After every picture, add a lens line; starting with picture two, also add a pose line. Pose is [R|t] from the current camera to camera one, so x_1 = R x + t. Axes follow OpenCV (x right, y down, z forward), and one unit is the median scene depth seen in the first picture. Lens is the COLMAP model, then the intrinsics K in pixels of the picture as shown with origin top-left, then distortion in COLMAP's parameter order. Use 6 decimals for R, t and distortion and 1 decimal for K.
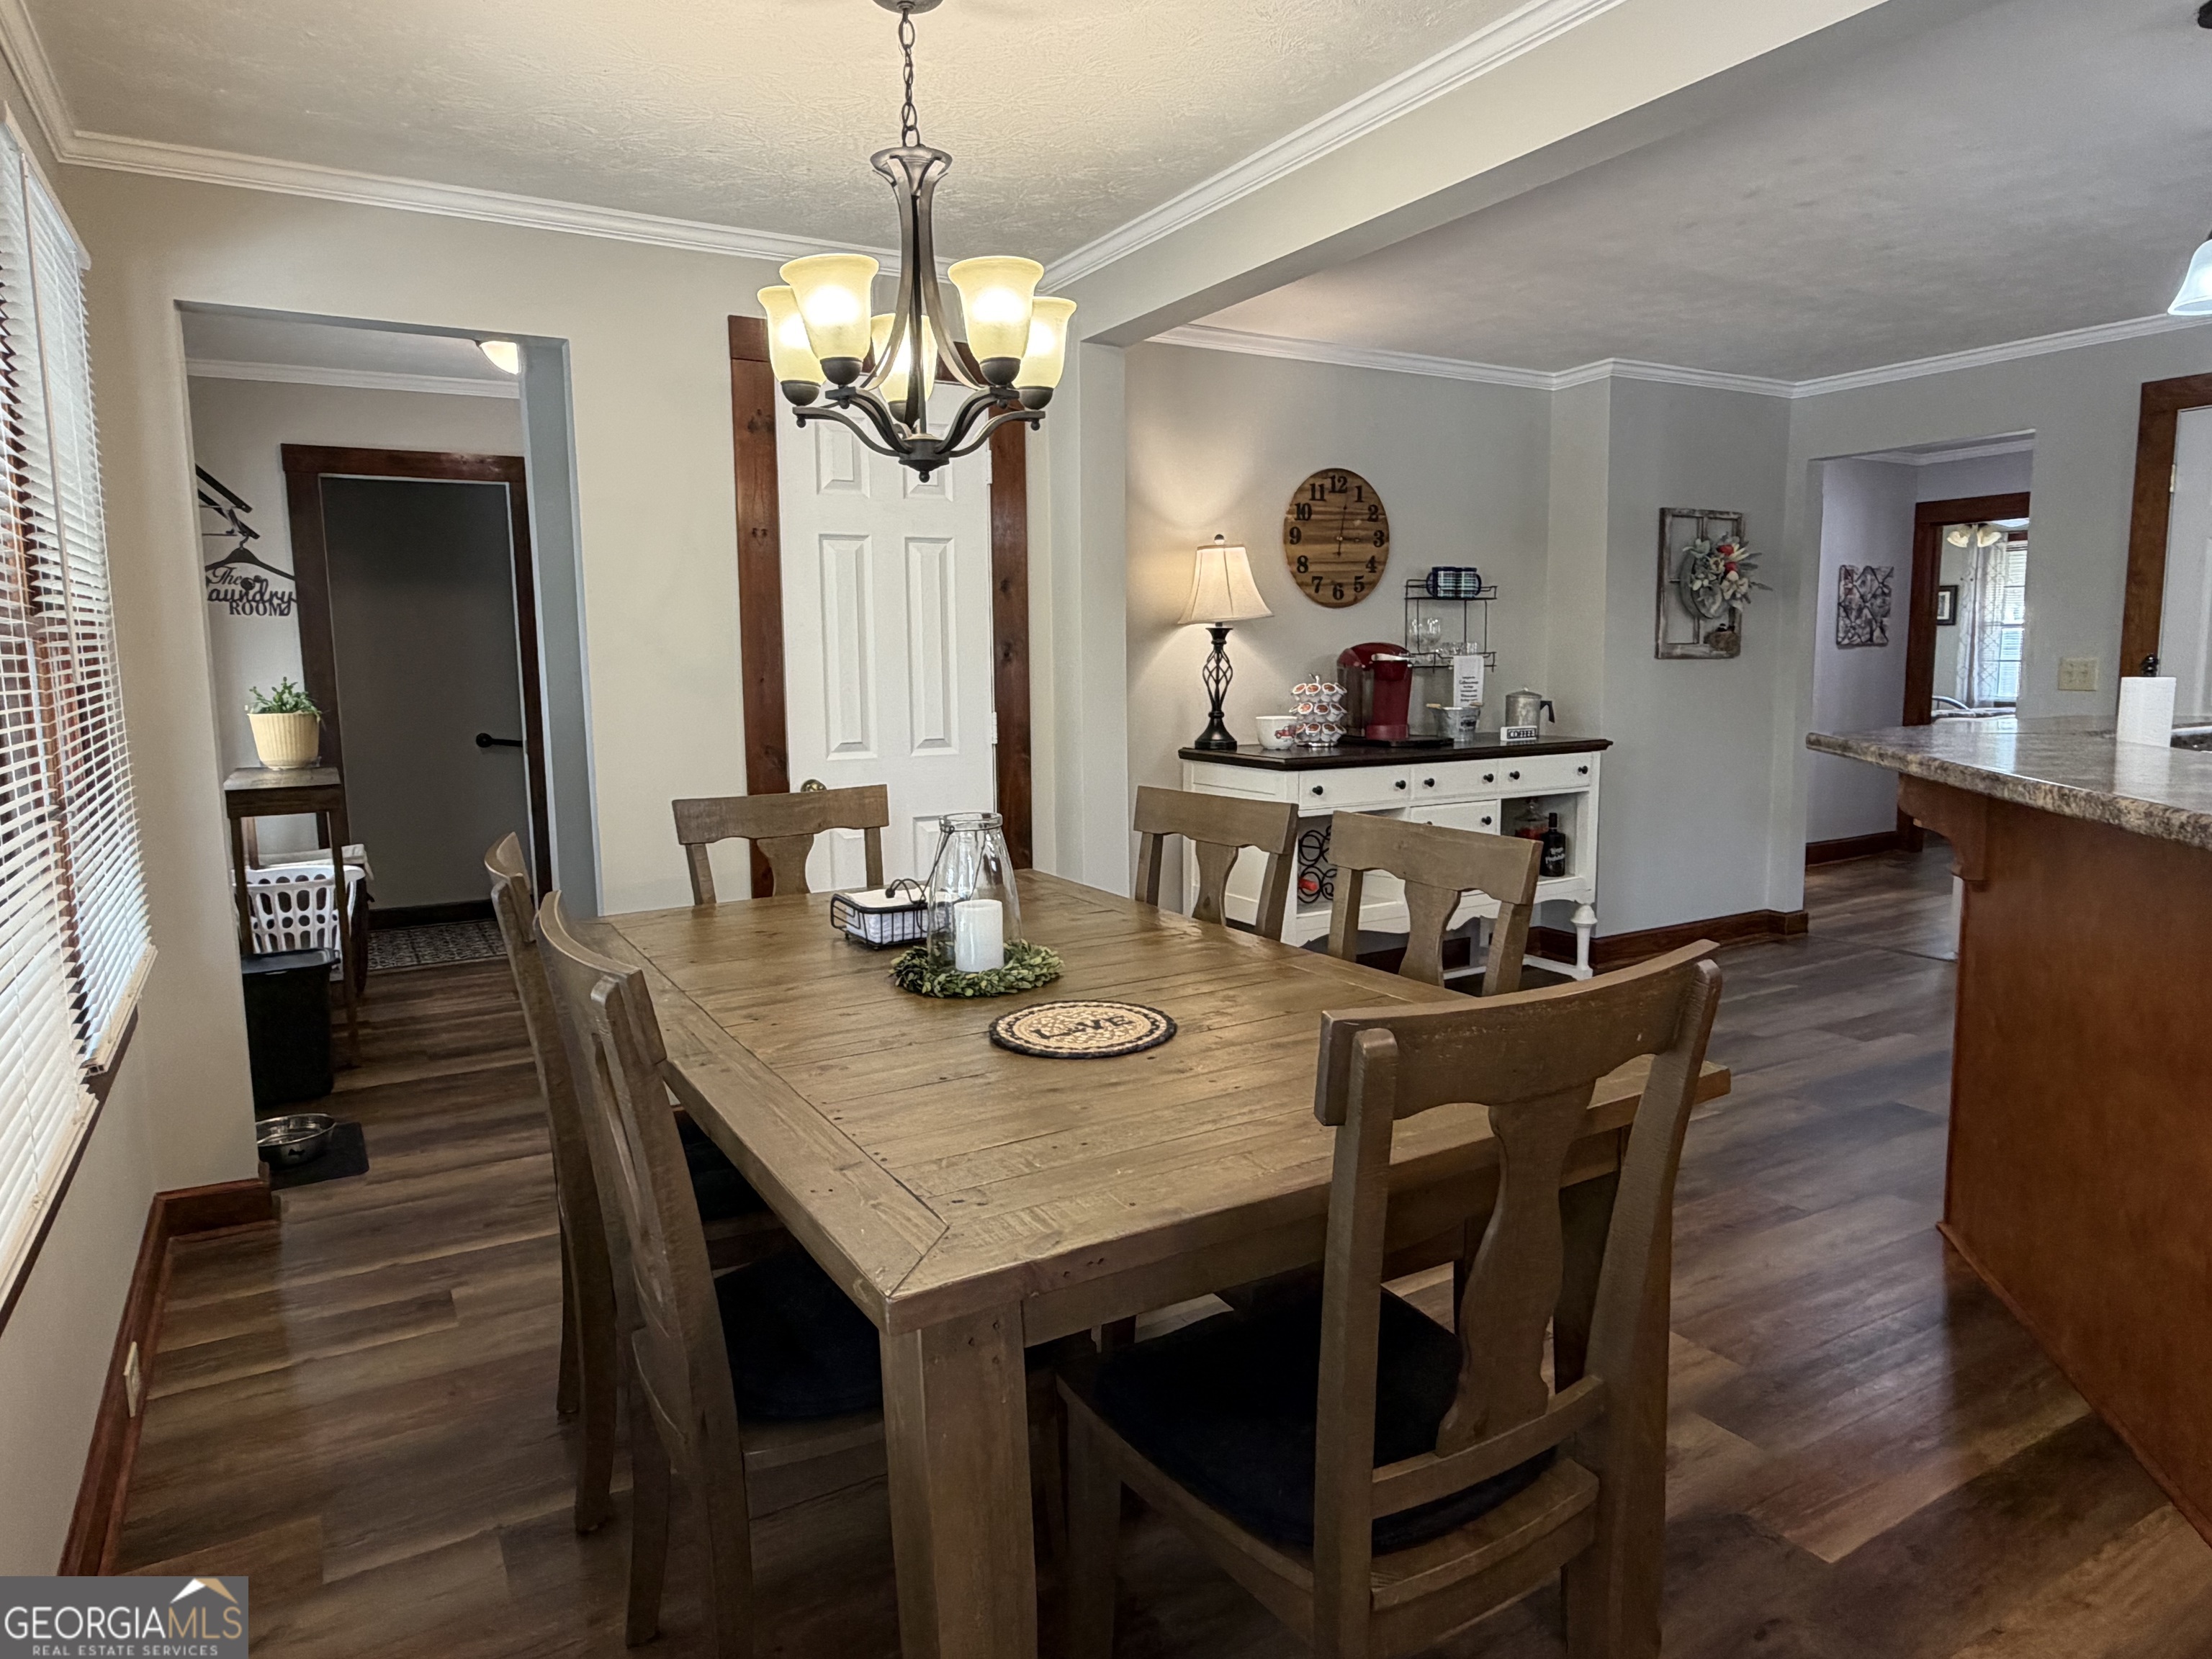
lens RADIAL K [[1342.8, 0, 1106.0], [0, 1342.8, 829.5], [0, 0, 1]] dist [-0.001883, 0.002656]
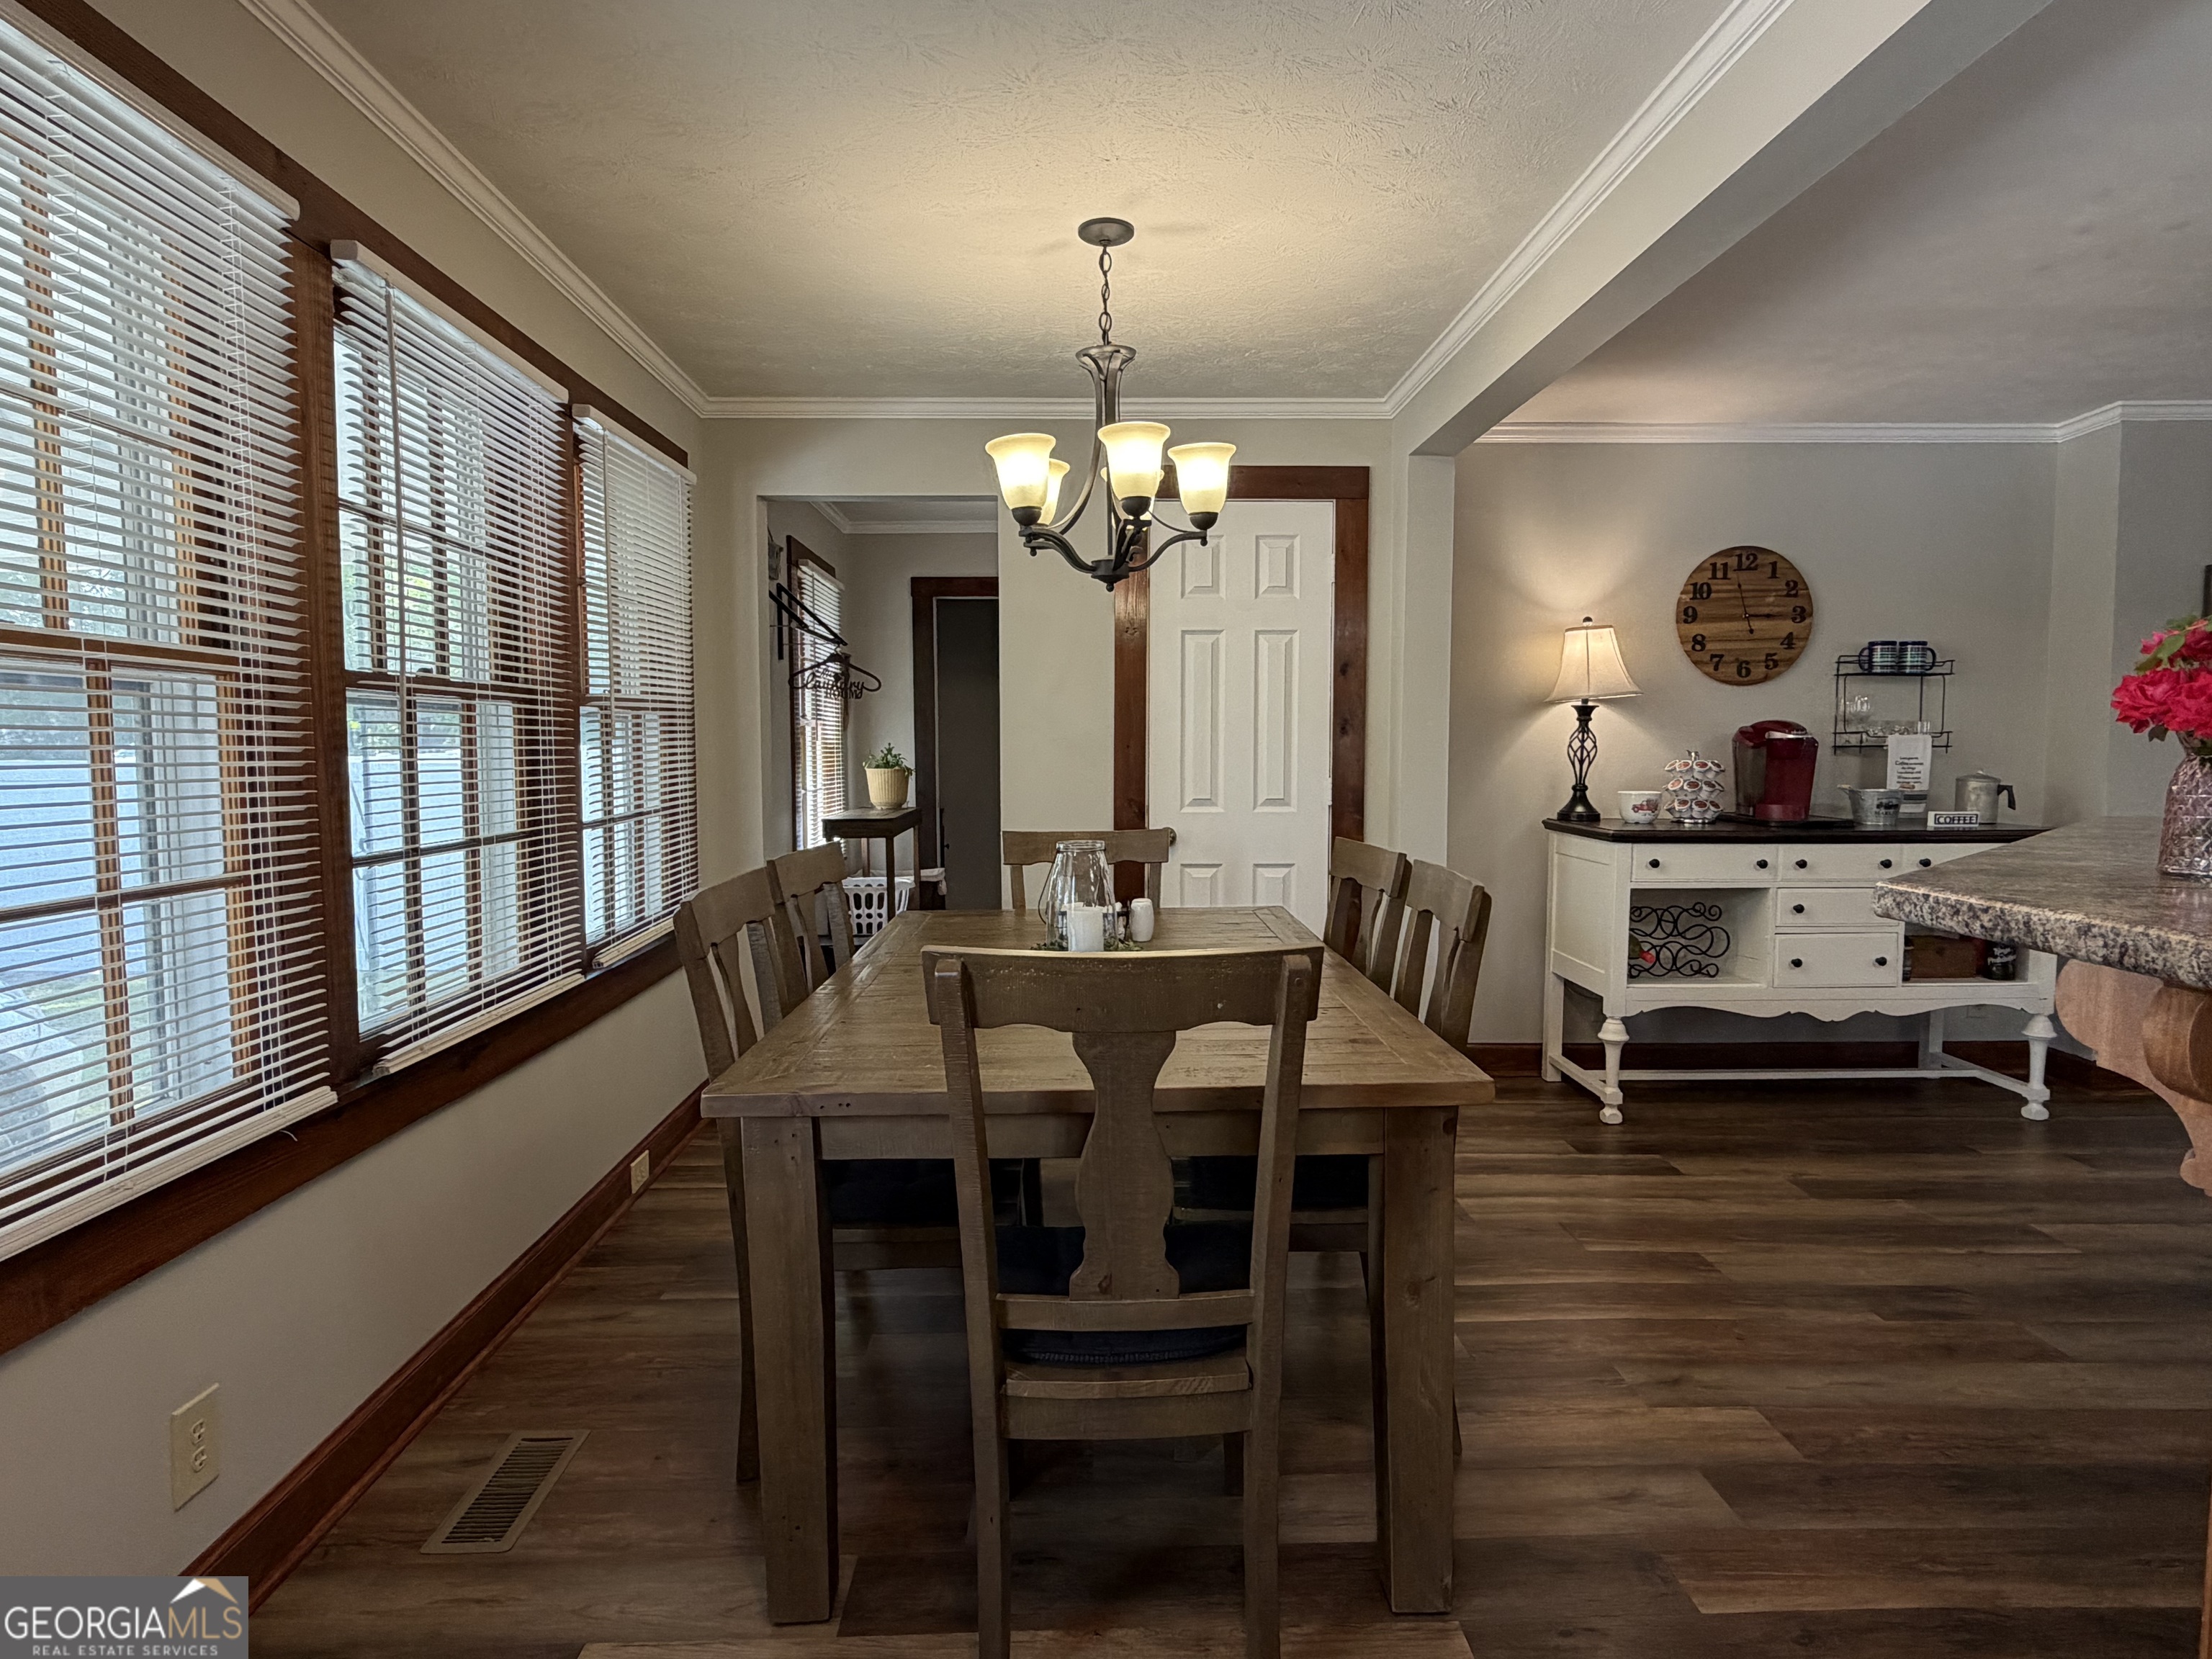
lens RADIAL K [[1258.3, 0, 1106.2], [0, 1258.3, 841.4], [0, 0, 1]] dist [-0.001854, 0.000397]
pose [[0.872976, 0.048903, -0.485306, 0.224292], [-0.071649, 0.997025, -0.028415, 0.009718], [0.482473, 0.059577, 0.873883, -0.030503]]
